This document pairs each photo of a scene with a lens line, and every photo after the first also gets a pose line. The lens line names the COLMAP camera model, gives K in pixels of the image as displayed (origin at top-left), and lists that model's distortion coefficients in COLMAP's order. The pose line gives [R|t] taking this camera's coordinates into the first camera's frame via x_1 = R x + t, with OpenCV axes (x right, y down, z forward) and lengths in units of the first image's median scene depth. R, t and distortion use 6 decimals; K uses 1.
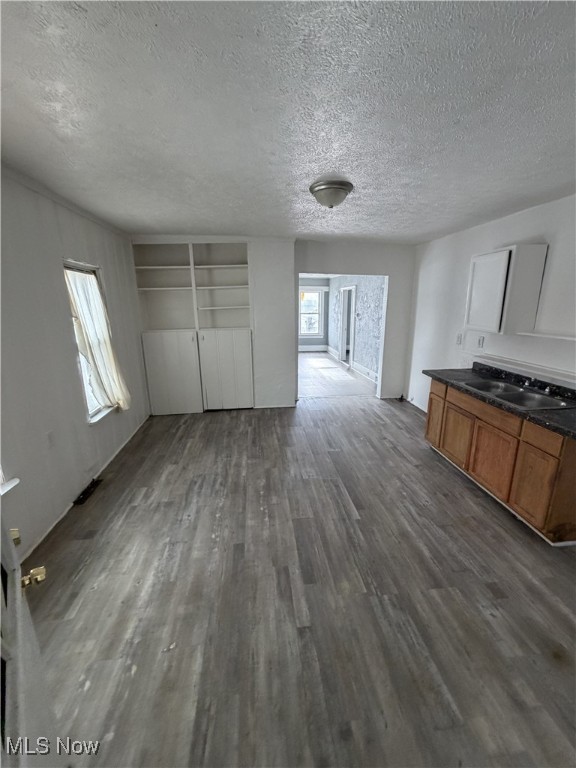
lens RADIAL K [[308.1, 0, 286.5], [0, 308.1, 381.4], [0, 0, 1]] dist [-0.004333, 0.000614]
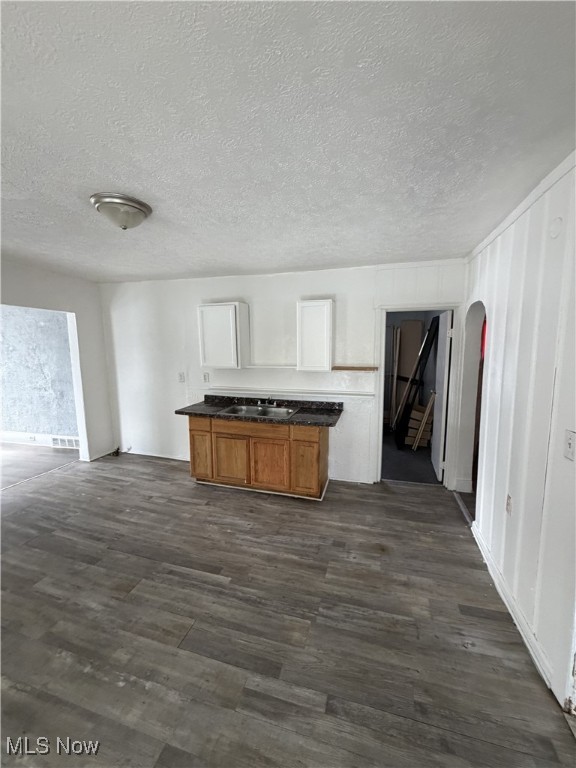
lens RADIAL K [[308.1, 0, 289.0], [0, 308.1, 381.7], [0, 0, 1]] dist [-0.004333, 0.000614]
pose [[0.369574, -0.110771, 0.922575, -0.455279], [0.230058, 0.972865, 0.024650, -0.095484], [-0.900271, 0.203136, 0.385029, 0.376239]]
